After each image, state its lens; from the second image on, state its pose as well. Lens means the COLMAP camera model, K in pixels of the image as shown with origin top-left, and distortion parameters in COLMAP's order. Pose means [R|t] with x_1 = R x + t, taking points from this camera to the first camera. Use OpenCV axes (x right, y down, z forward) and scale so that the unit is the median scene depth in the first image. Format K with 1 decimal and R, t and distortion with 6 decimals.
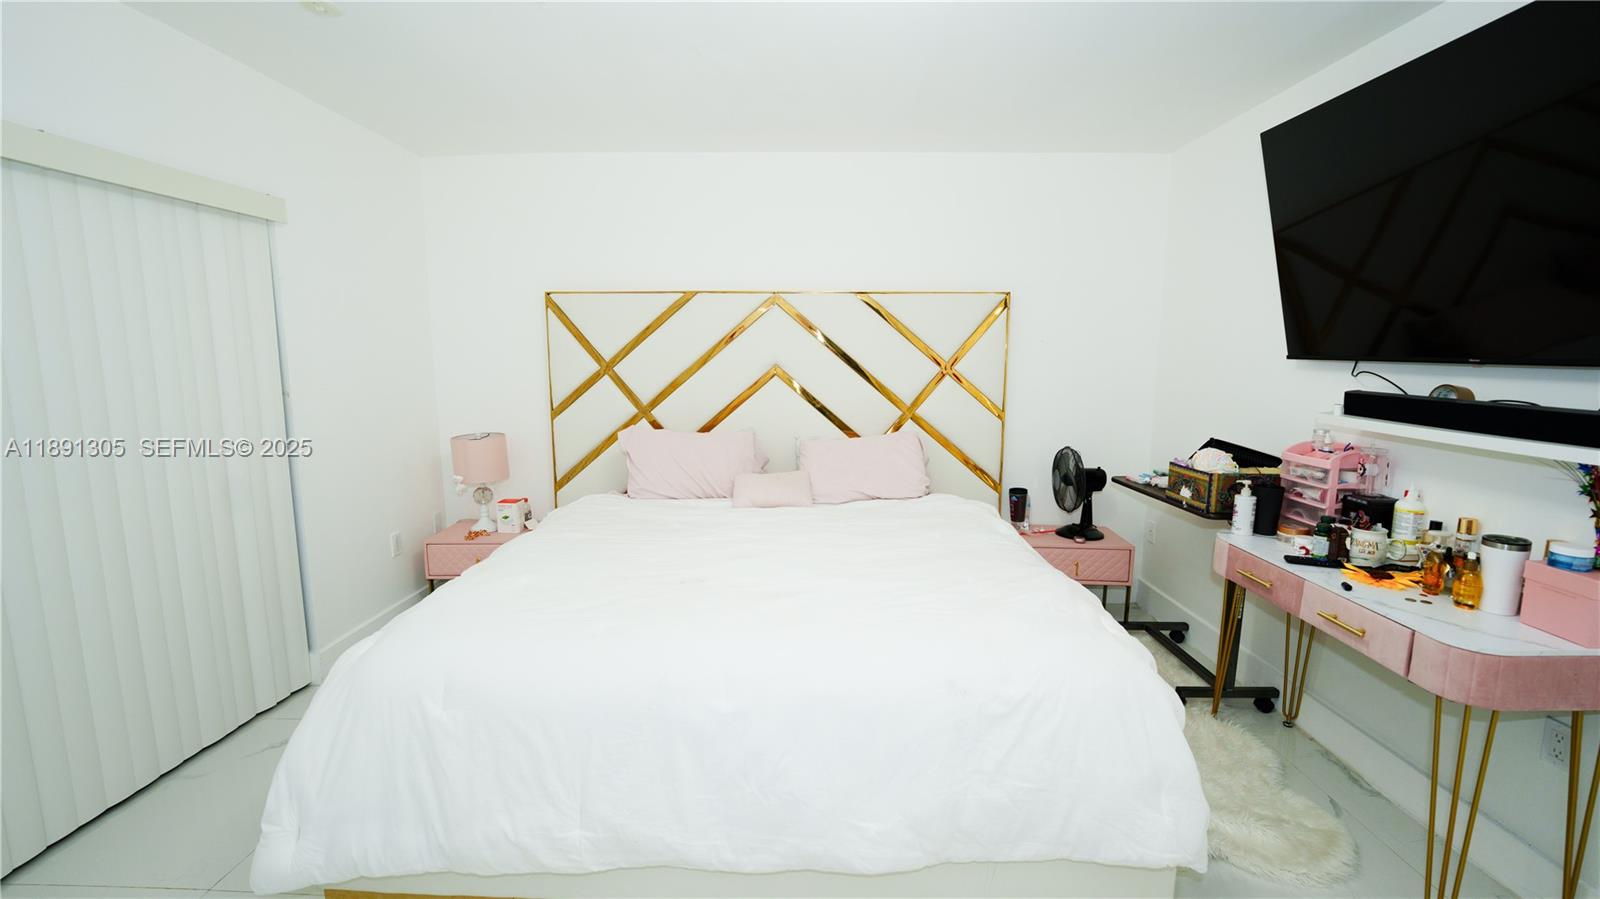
lens RADIAL K [[648.4, 0, 800.1], [0, 648.4, 445.1], [0, 0, 1]] dist [-0.029500, 0.002961]
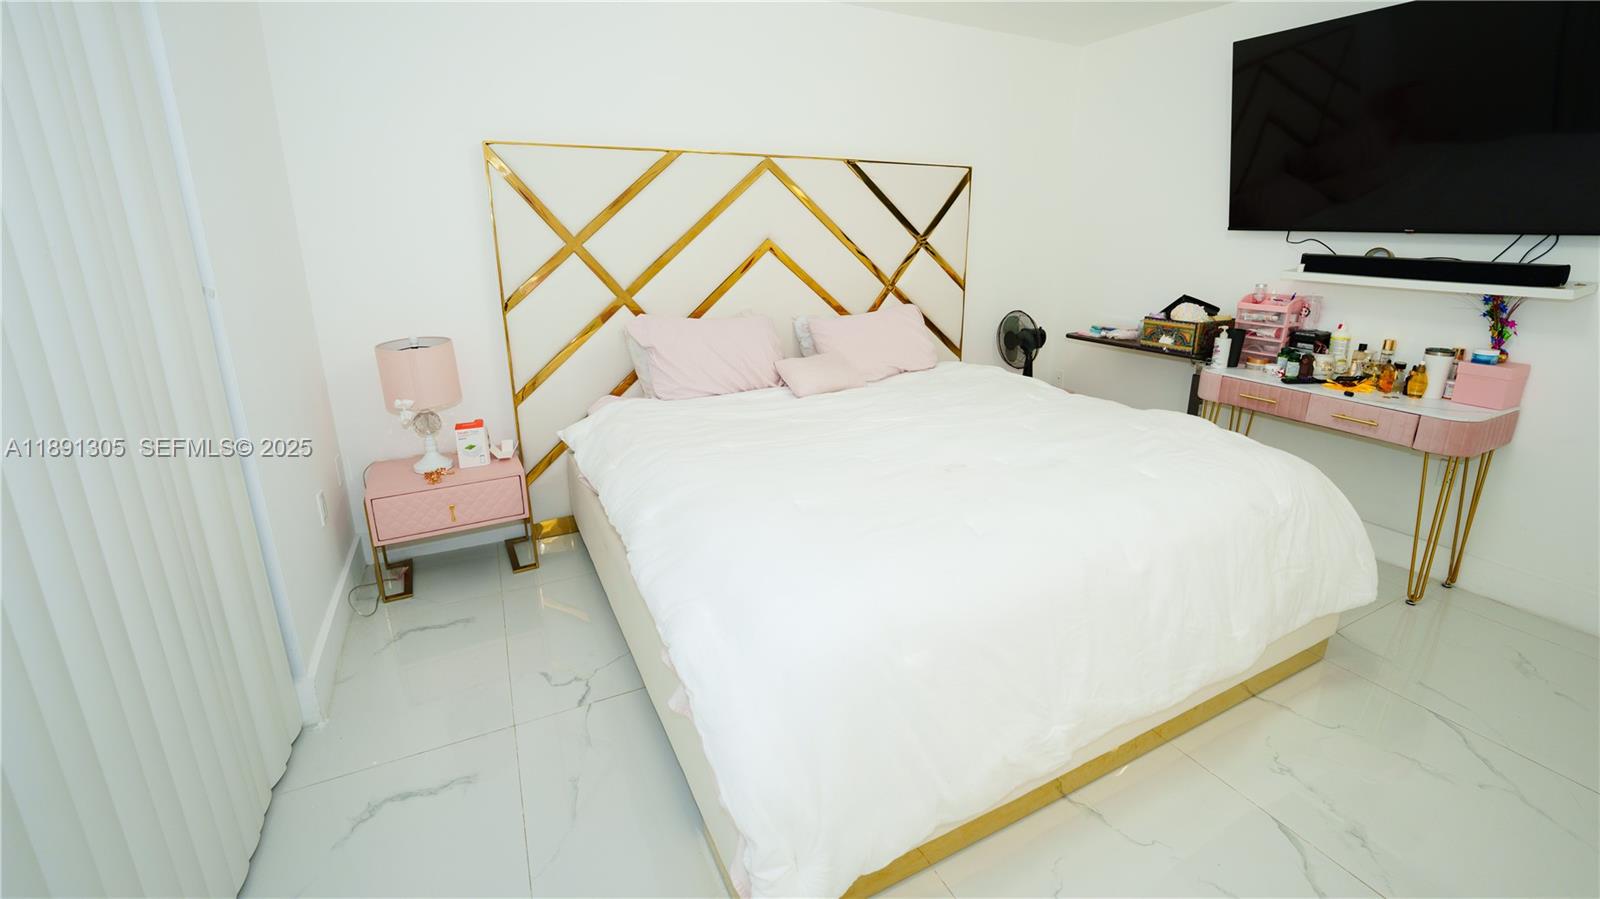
lens RADIAL K [[648.4, 0, 802.5], [0, 648.4, 406.1], [0, 0, 1]] dist [-0.029500, 0.002961]
pose [[0.888297, -0.121447, 0.442922, -0.613577], [0.067135, 0.988381, 0.136369, -0.017485], [-0.454337, -0.091401, 0.886129, 0.216661]]
